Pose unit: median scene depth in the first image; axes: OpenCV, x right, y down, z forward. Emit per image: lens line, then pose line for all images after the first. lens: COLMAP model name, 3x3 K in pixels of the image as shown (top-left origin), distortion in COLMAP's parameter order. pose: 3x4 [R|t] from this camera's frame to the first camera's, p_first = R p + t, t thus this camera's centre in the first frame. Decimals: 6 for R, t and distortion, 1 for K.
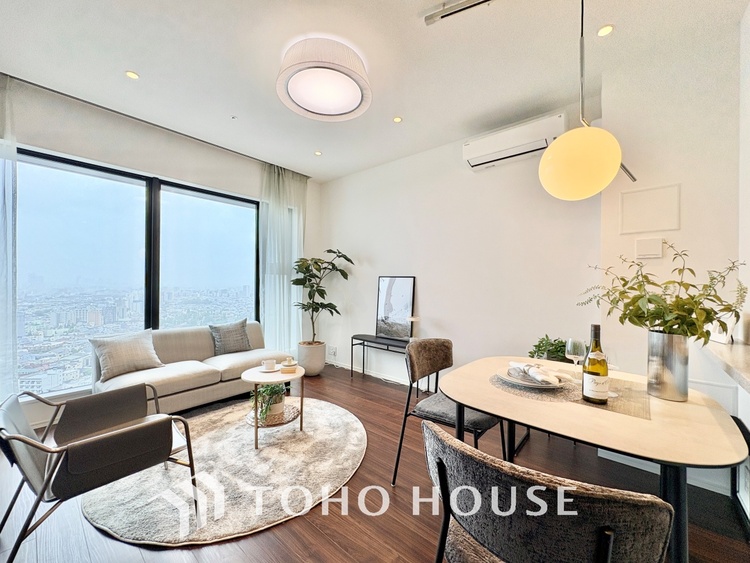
lens RADIAL K [[298.9, 0, 375.8], [0, 298.9, 281.0], [0, 0, 1]] dist [-0.000288, -0.000630]
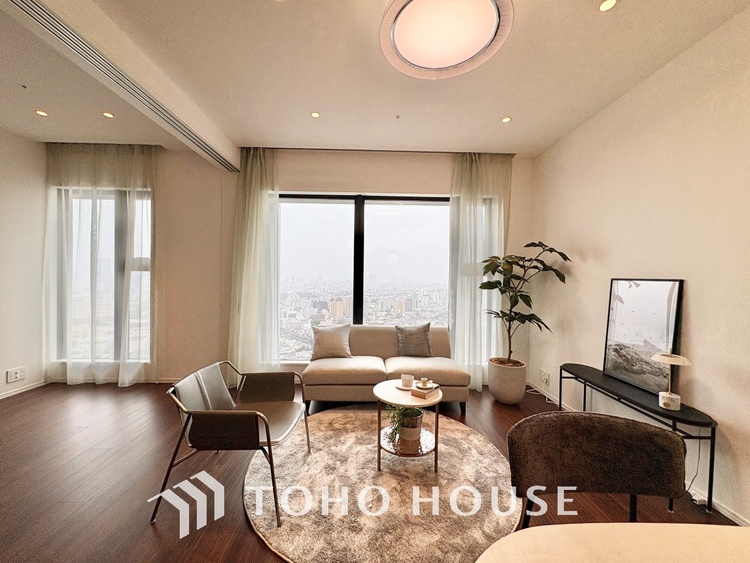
lens RADIAL K [[298.9, 0, 375.8], [0, 298.9, 281.3], [0, 0, 1]] dist [-0.000288, -0.000630]
pose [[0.667727, 0.008778, -0.744355, 0.150860], [-0.005342, 0.999961, 0.007001, -0.012068], [0.744387, -0.000699, 0.667748, 0.216223]]
